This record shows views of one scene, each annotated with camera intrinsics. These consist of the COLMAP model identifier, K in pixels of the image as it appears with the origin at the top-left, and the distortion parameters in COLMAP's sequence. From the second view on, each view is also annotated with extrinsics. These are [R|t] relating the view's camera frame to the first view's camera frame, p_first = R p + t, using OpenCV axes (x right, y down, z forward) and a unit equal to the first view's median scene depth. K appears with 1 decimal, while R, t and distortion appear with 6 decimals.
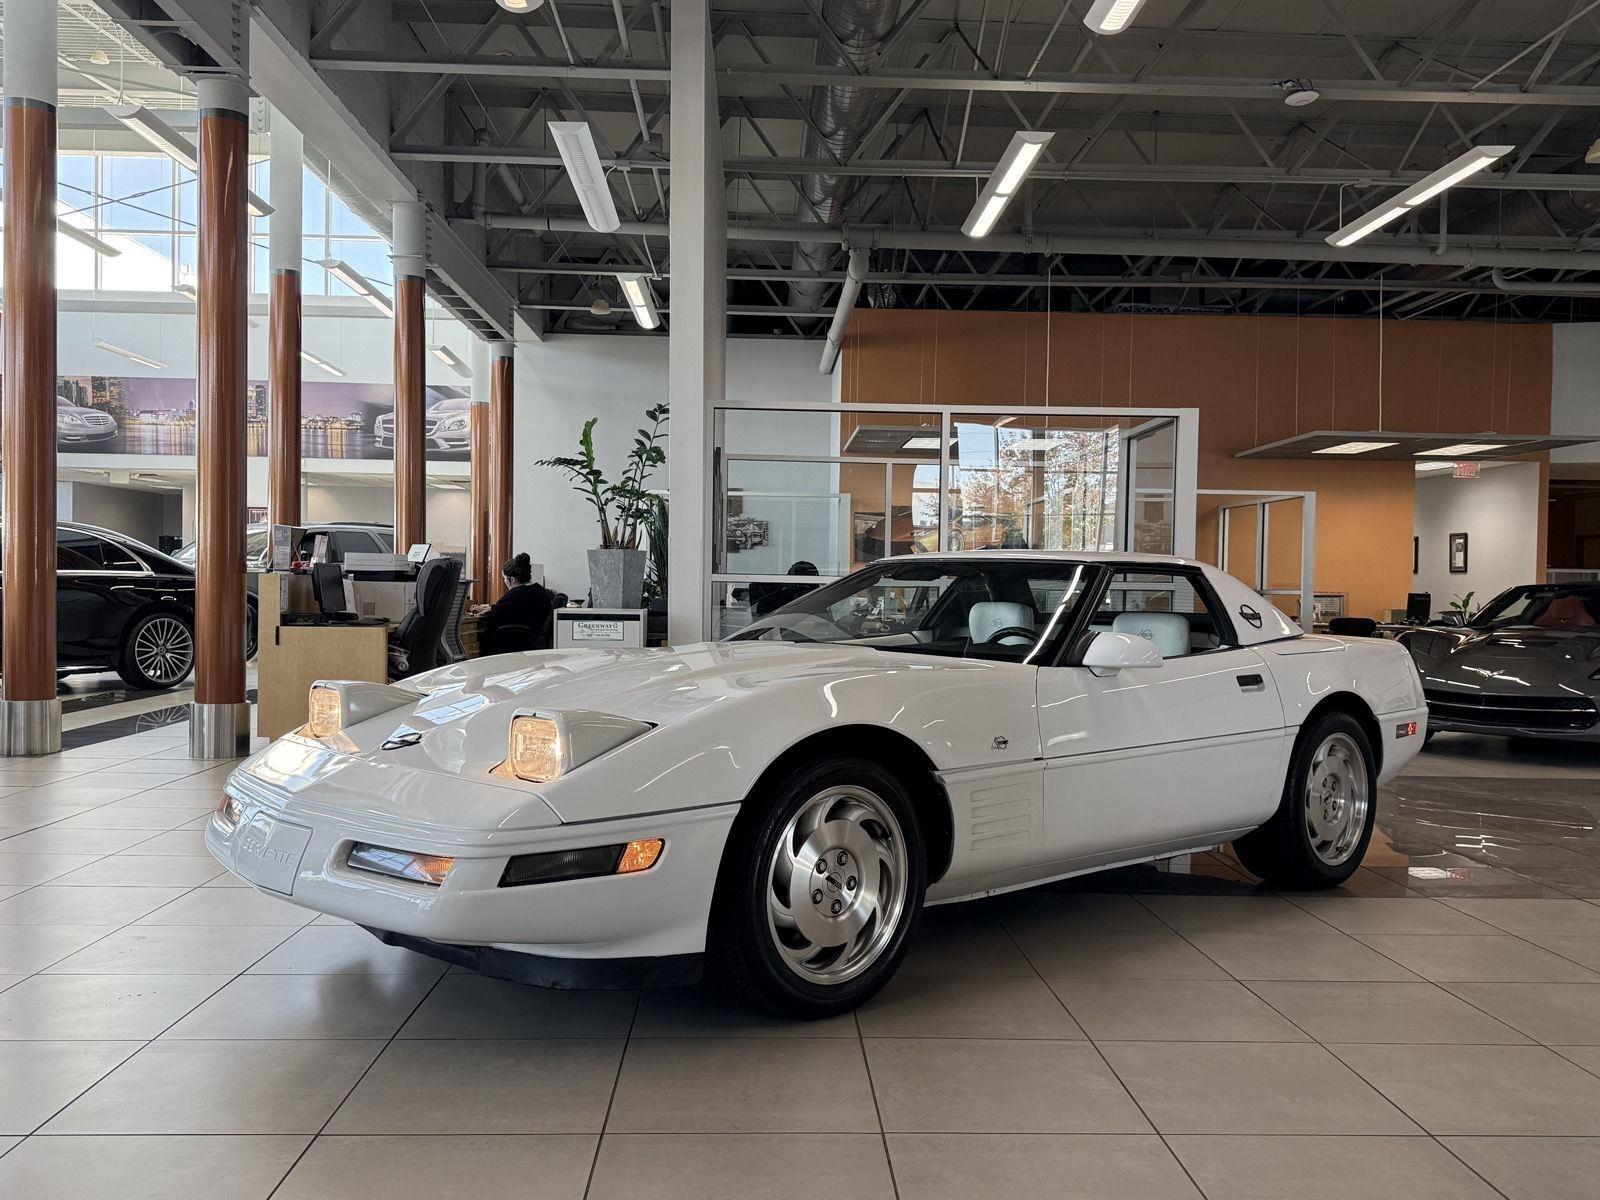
lens RADIAL K [[1369.0, 0, 800.0], [0, 1369.0, 600.0], [0, 0, 1]] dist [0.131004, -0.231674]
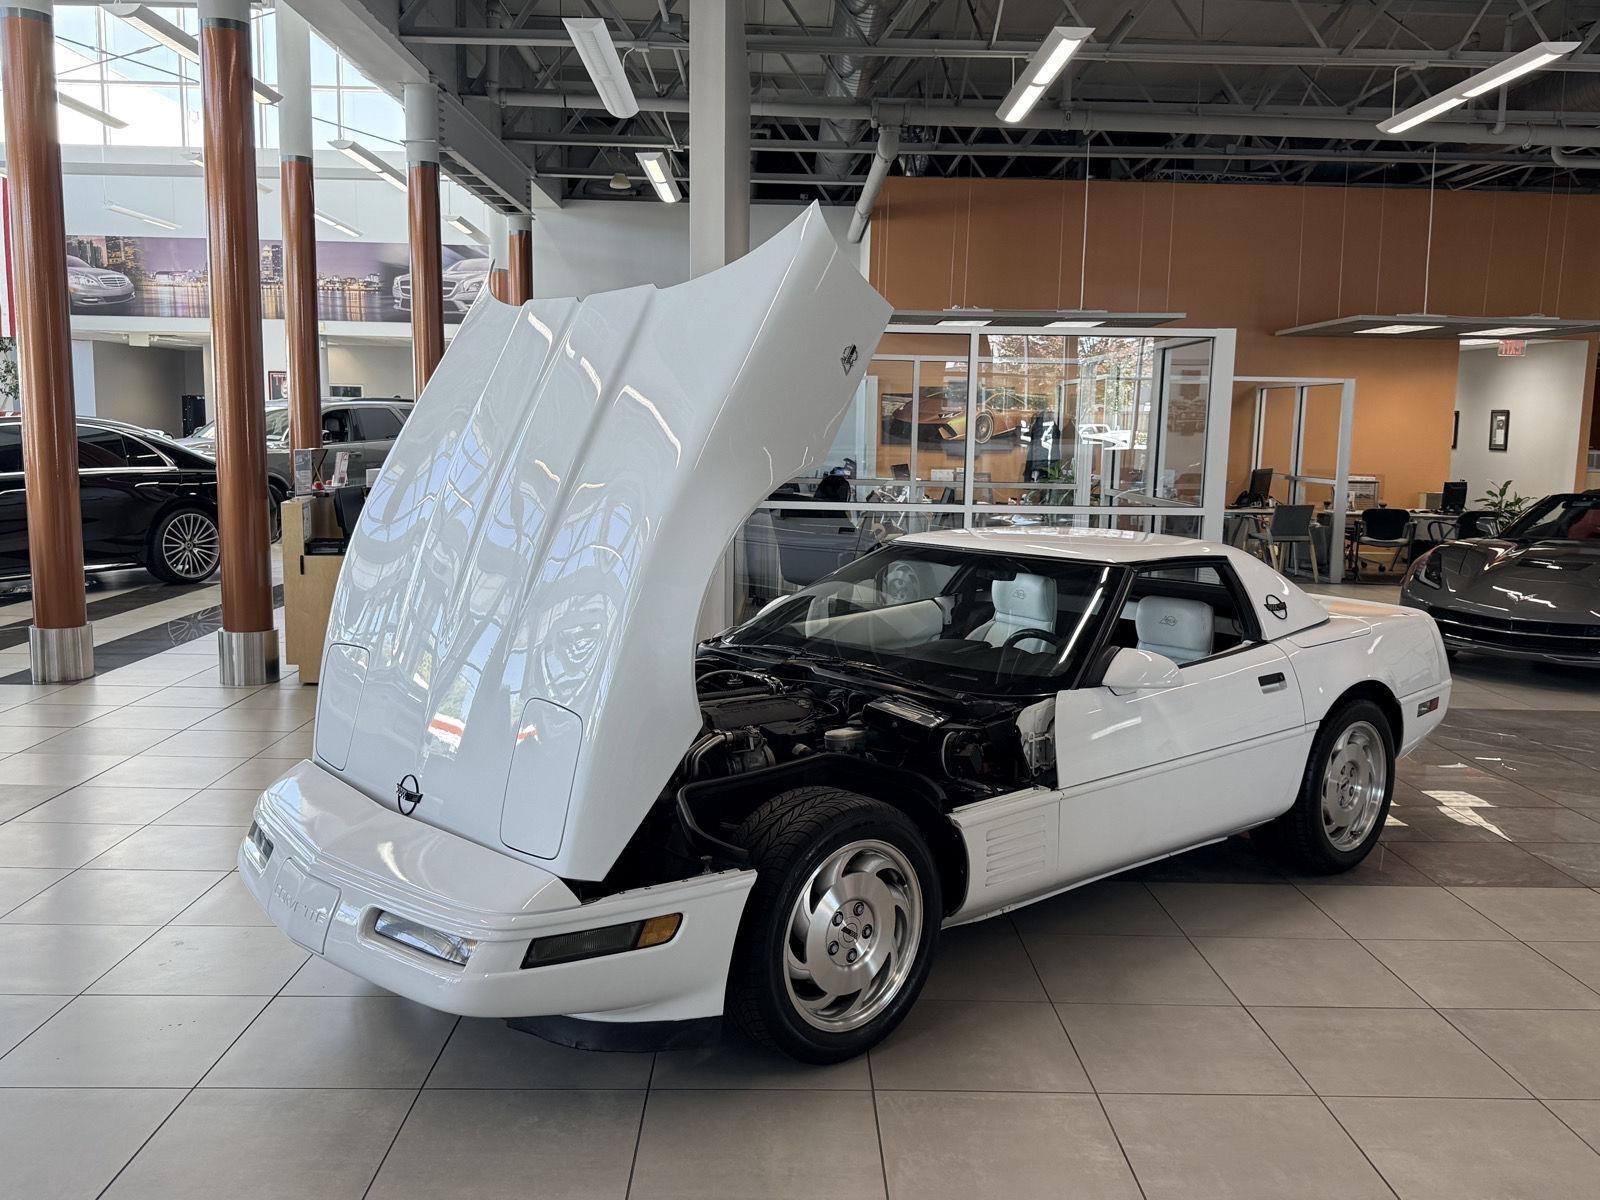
lens RADIAL K [[1380.4, 0, 804.2], [0, 1380.4, 597.5], [0, 0, 1]] dist [0.106436, -0.198730]
pose [[0.999851, 0.005269, -0.016425, 0.001807], [-0.003343, 0.993344, 0.115140, -0.043551], [0.016923, -0.115068, 0.993213, 0.001902]]
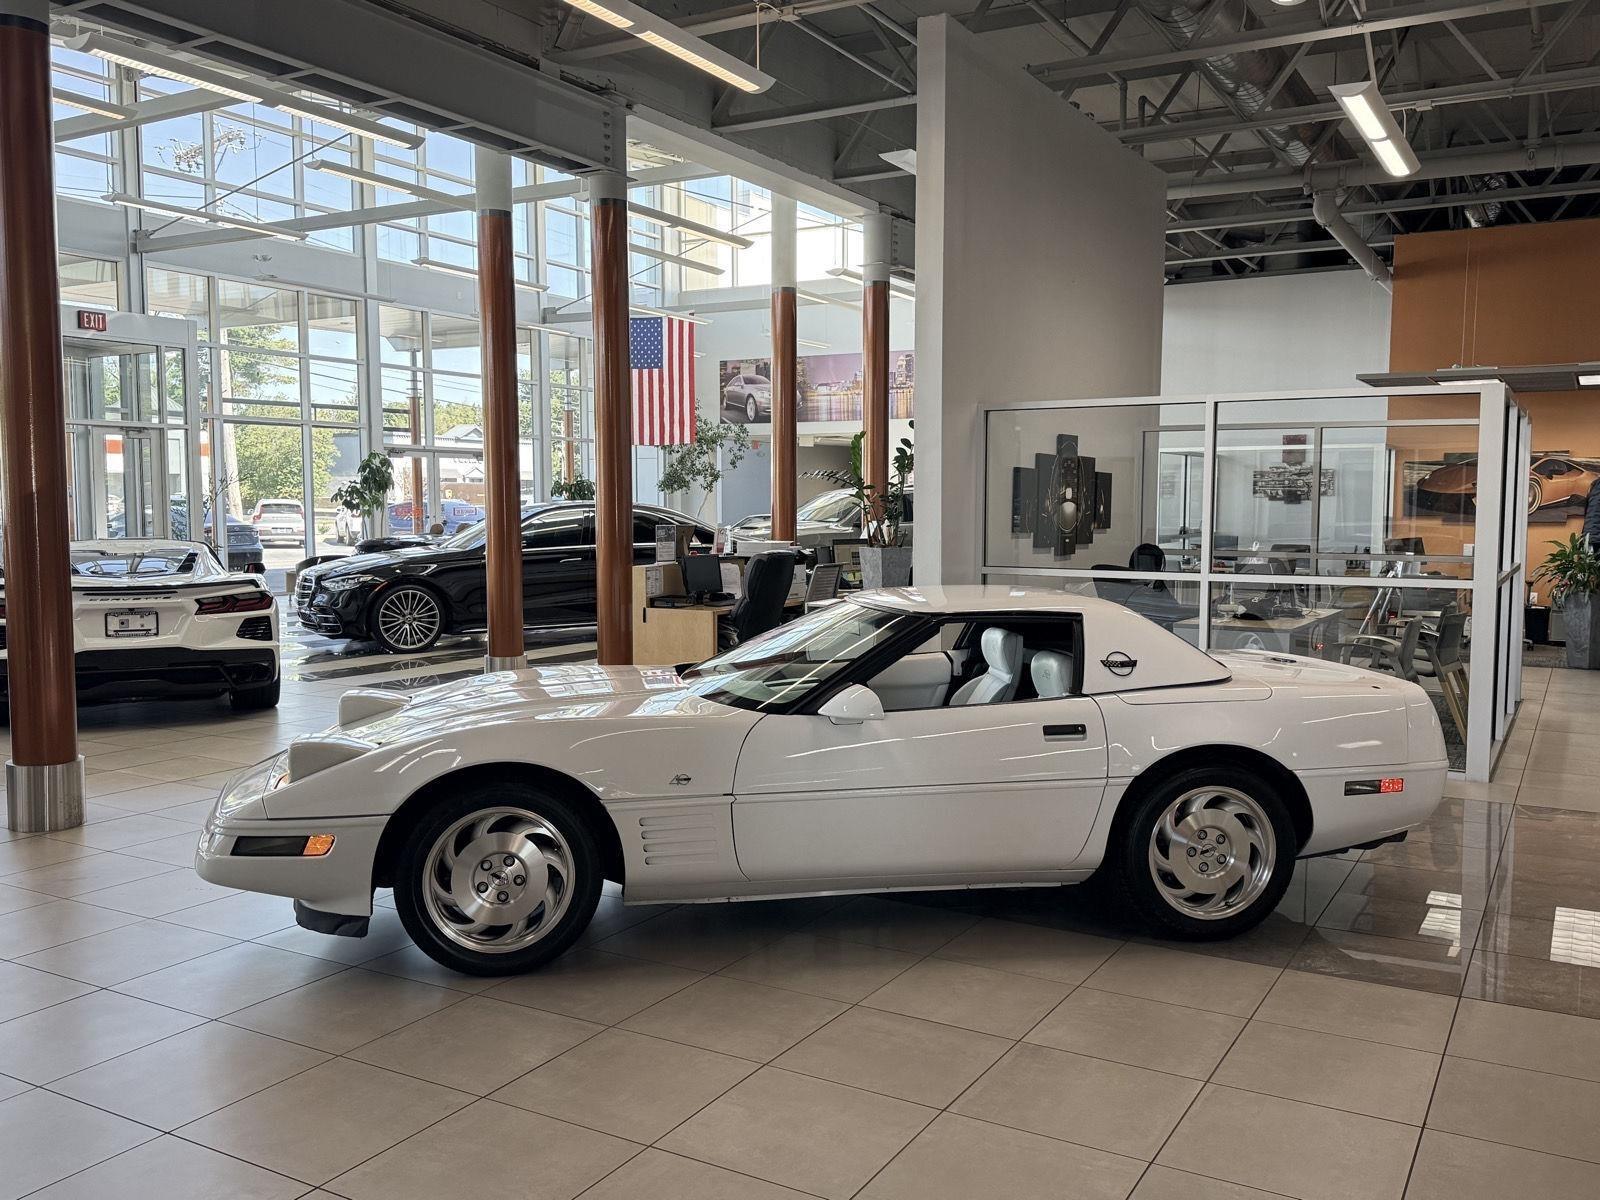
lens RADIAL K [[1369.0, 0, 800.0], [0, 1369.0, 600.0], [0, 0, 1]] dist [0.131004, -0.231674]
pose [[0.844197, 0.024747, -0.535461, 0.267907], [0.006646, 0.998374, 0.056620, -0.037579], [0.535992, -0.051357, 0.842660, 0.010995]]
